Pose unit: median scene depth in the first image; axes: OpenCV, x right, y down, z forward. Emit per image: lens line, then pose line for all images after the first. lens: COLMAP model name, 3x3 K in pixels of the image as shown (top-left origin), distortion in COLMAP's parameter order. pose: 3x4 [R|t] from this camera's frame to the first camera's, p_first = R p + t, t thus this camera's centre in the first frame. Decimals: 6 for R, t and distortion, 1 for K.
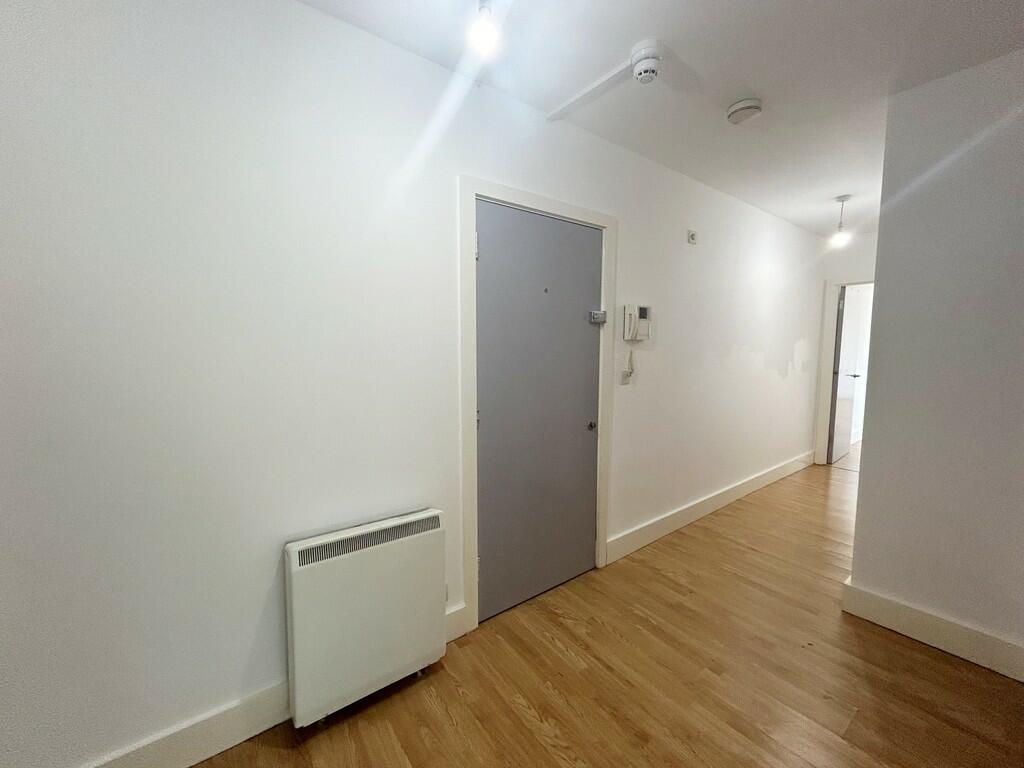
lens RADIAL K [[409.8, 0, 512.0], [0, 409.8, 384.0], [0, 0, 1]] dist [0.000088, -0.000005]
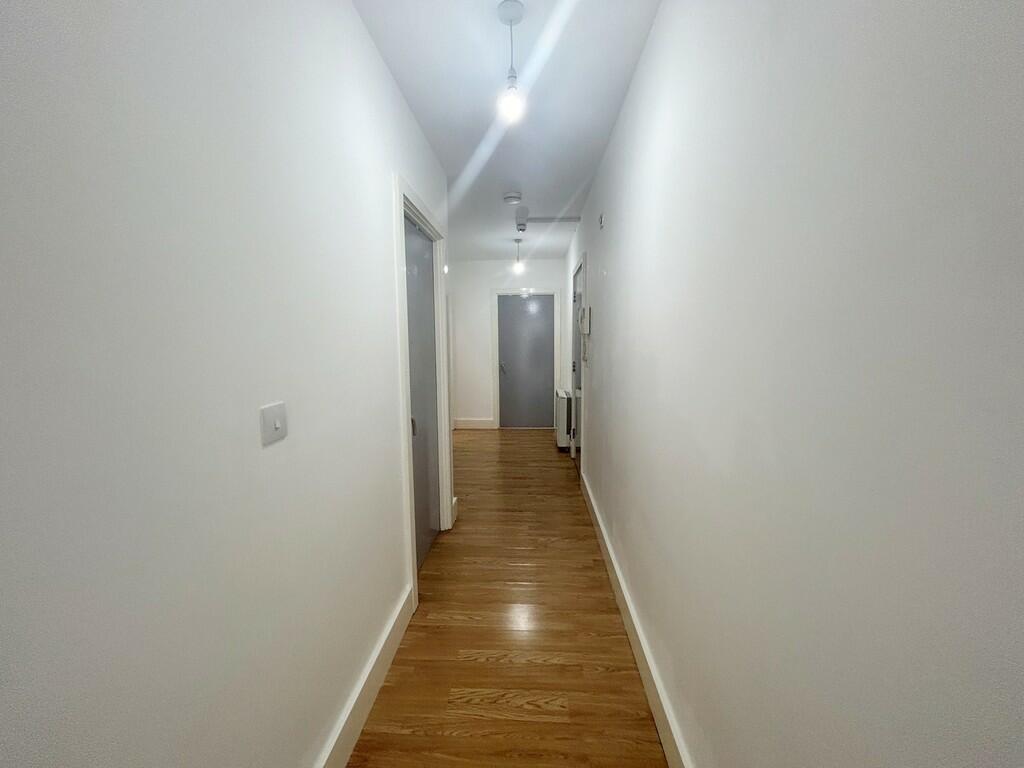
lens RADIAL K [[409.8, 0, 512.0], [0, 409.8, 384.0], [0, 0, 1]] dist [0.000088, -0.000005]
pose [[-0.640028, 0.087457, -0.763358, 1.587886], [-0.061471, 0.984488, 0.164332, -0.164537], [0.765889, 0.152101, -0.624723, 1.796593]]
